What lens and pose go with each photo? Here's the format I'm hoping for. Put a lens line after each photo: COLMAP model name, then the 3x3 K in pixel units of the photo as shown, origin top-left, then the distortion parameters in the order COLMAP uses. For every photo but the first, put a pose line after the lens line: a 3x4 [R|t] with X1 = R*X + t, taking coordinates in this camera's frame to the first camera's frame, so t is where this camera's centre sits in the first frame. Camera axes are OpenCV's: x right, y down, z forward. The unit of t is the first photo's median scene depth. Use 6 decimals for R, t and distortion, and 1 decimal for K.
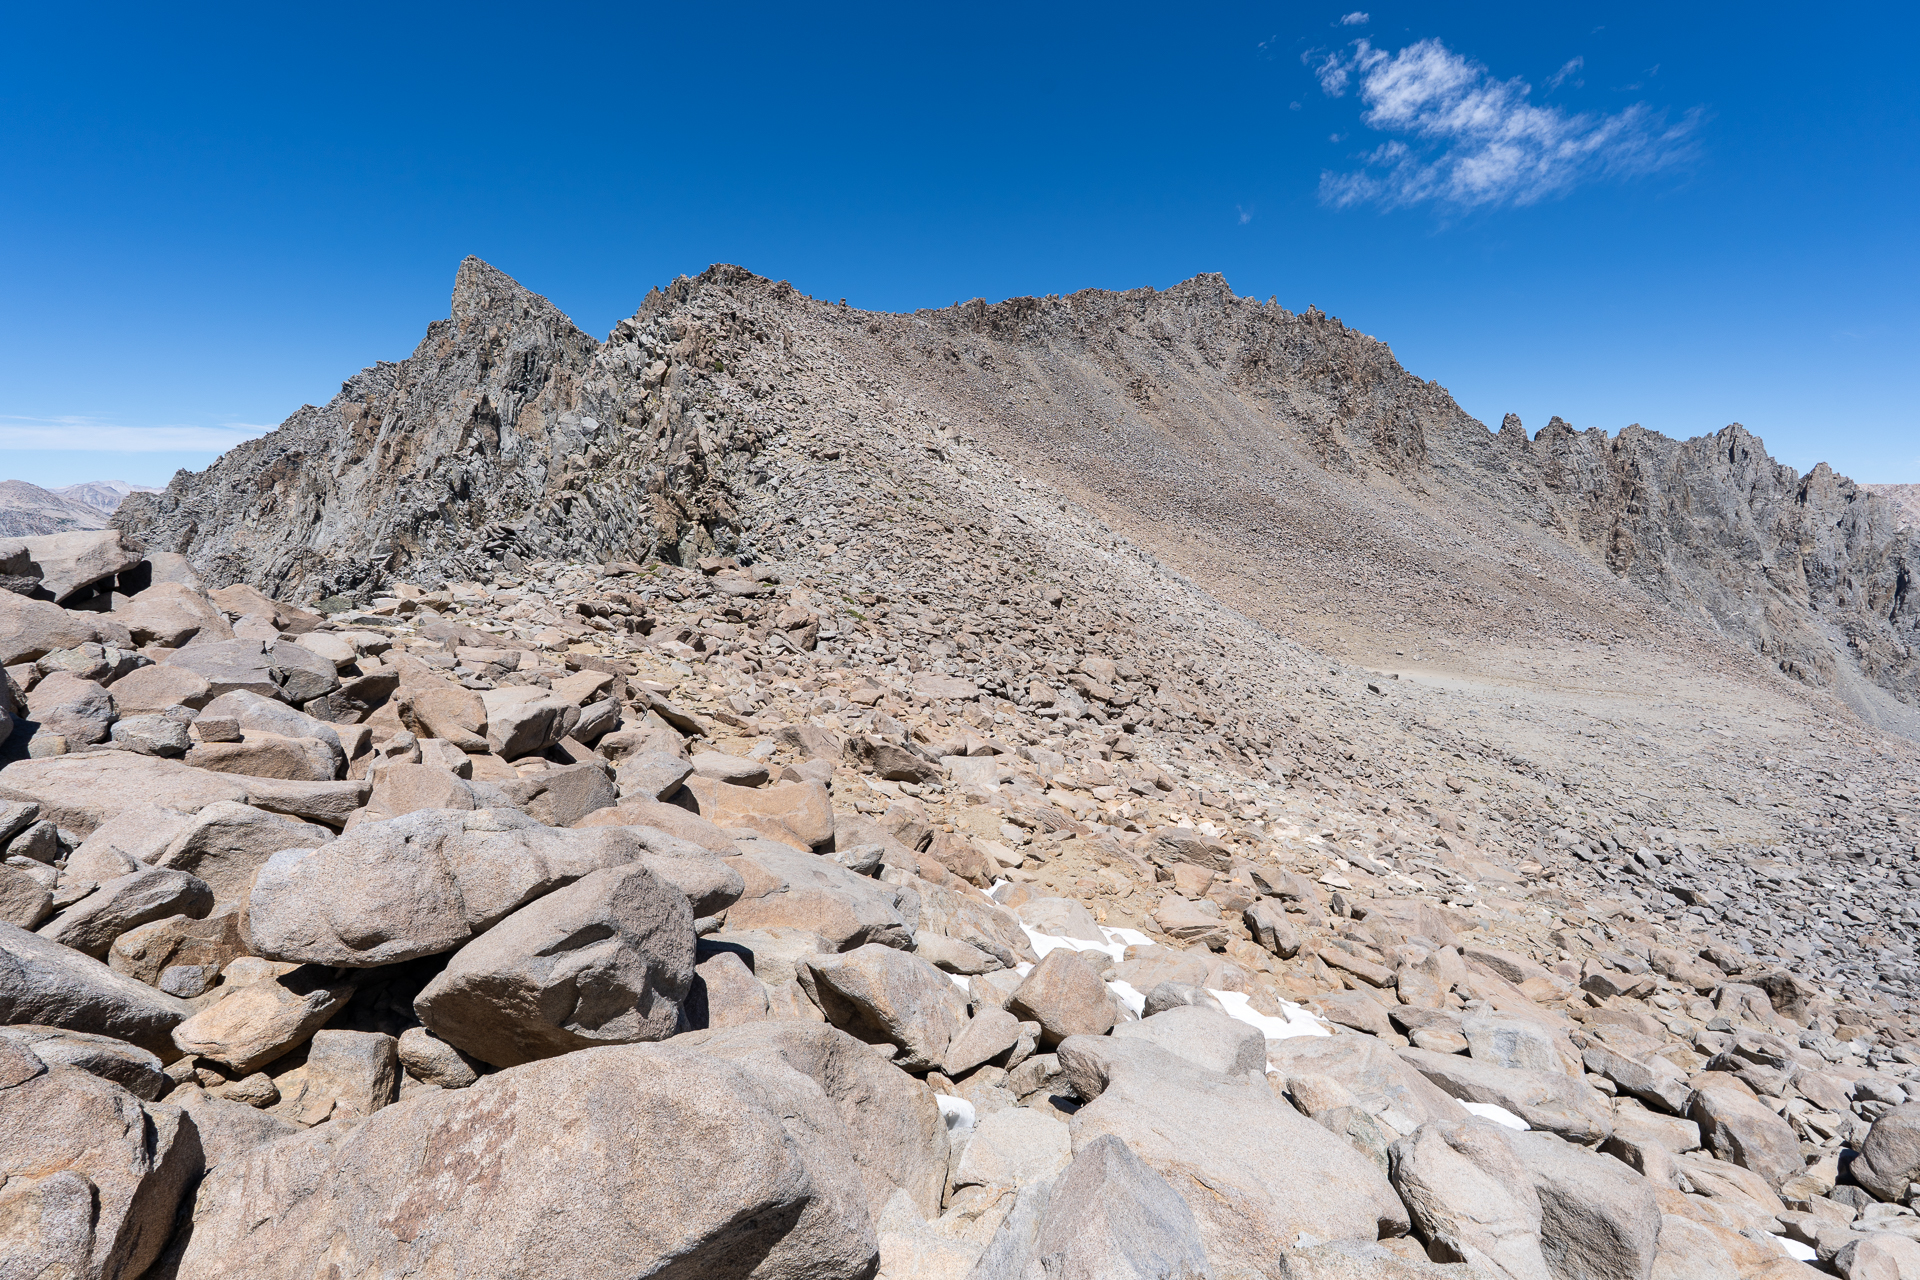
lens RADIAL K [[839.2, 0, 960.0], [0, 839.2, 640.0], [0, 0, 1]] dist [-0.002220, -0.000133]
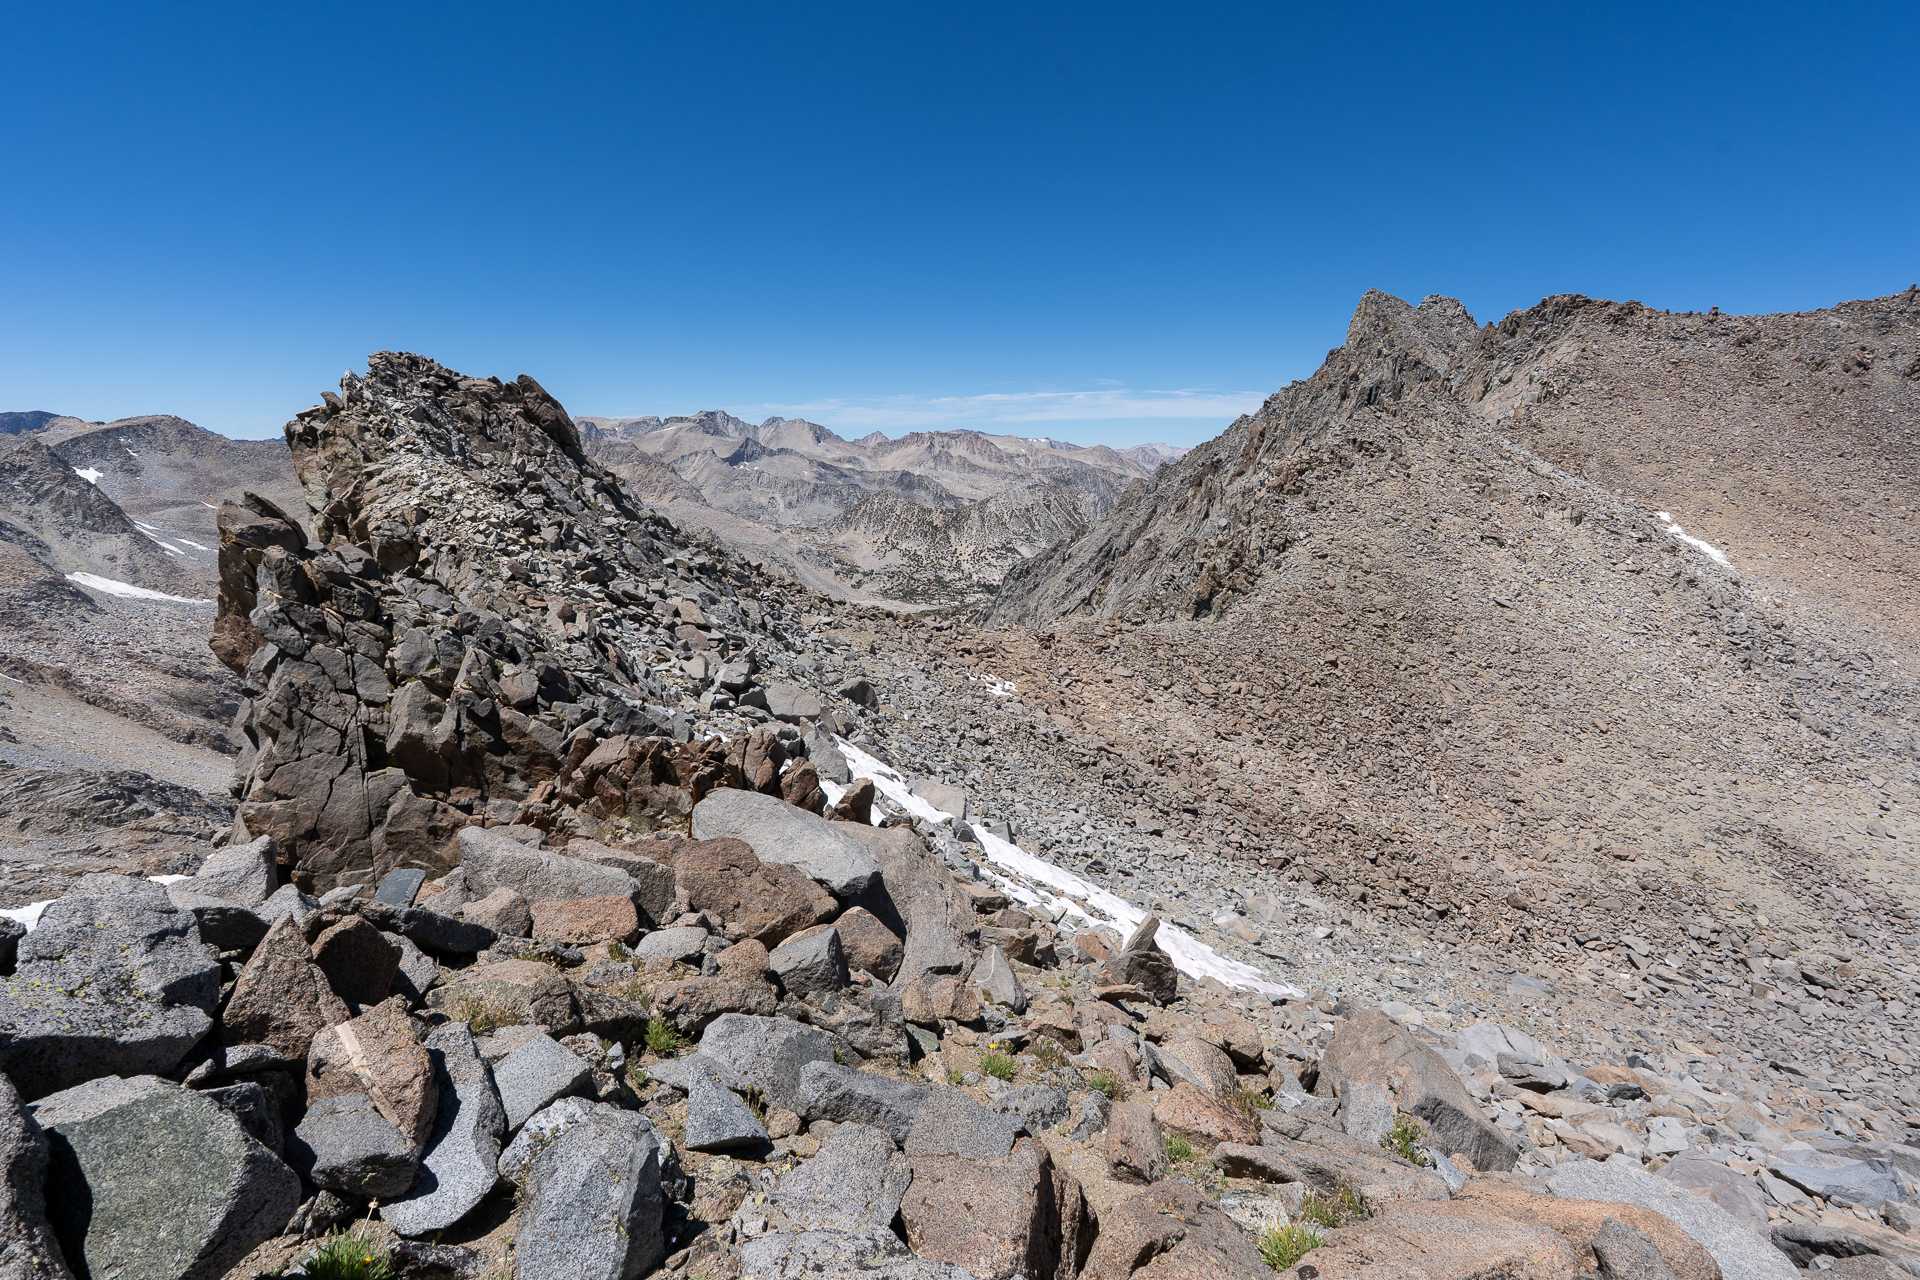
lens RADIAL K [[888.5, 0, 960.0], [0, 888.5, 640.0], [0, 0, 1]] dist [0.000603, 0.000181]
pose [[0.548761, 0.178771, -0.816641, 0.246935], [-0.160770, 0.981201, 0.106762, -0.033830], [0.820374, 0.072705, 0.567186, -0.156824]]
